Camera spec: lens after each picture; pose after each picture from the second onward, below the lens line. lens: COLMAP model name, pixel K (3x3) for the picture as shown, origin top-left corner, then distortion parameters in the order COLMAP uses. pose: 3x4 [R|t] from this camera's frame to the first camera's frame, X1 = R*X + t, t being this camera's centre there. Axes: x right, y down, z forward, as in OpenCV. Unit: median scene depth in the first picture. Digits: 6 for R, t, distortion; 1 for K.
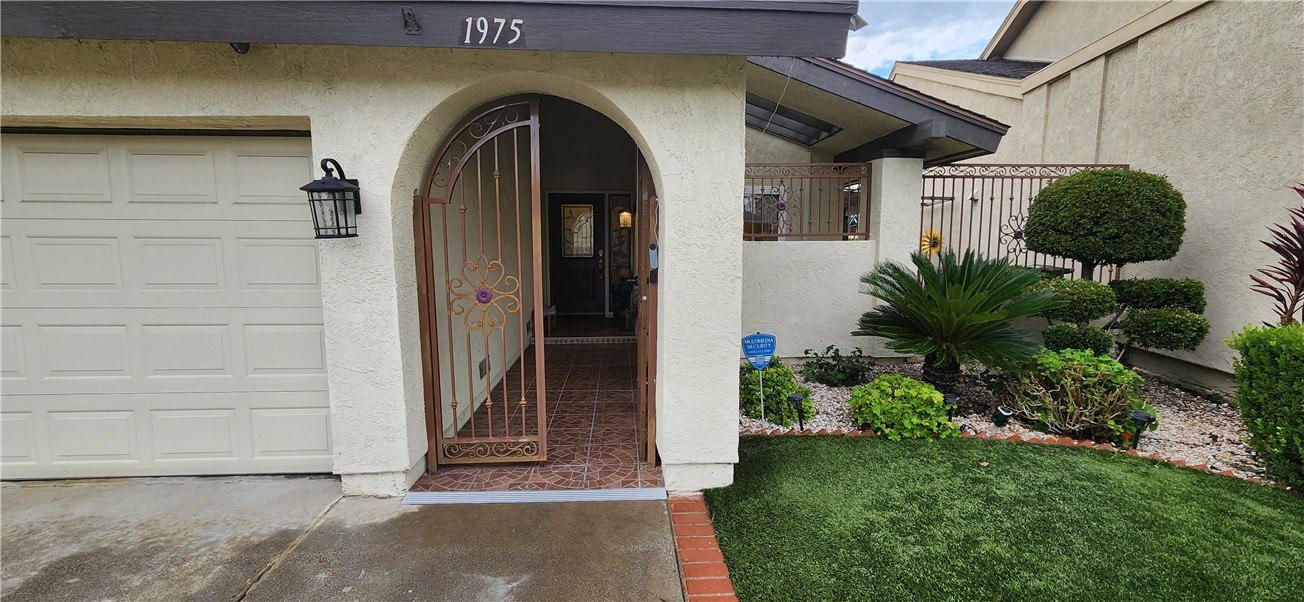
lens RADIAL K [[536.7, 0, 650.7], [0, 536.7, 300.3], [0, 0, 1]] dist [-0.000312, -0.000006]
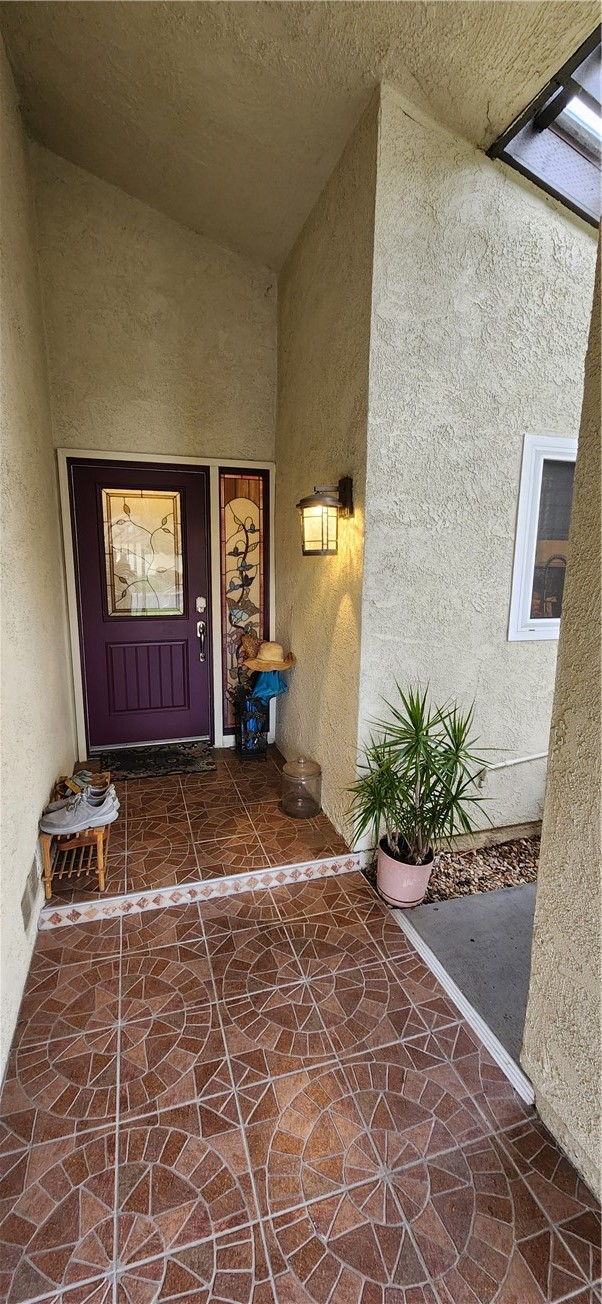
lens RADIAL K [[536.7, 0, 302.8], [0, 536.7, 648.7], [0, 0, 1]] dist [-0.000312, -0.000006]
pose [[0.970121, -0.039362, 0.239406, -0.118506], [0.023479, 0.997351, 0.068839, -0.080866], [-0.241481, -0.061161, 0.968476, 0.552756]]
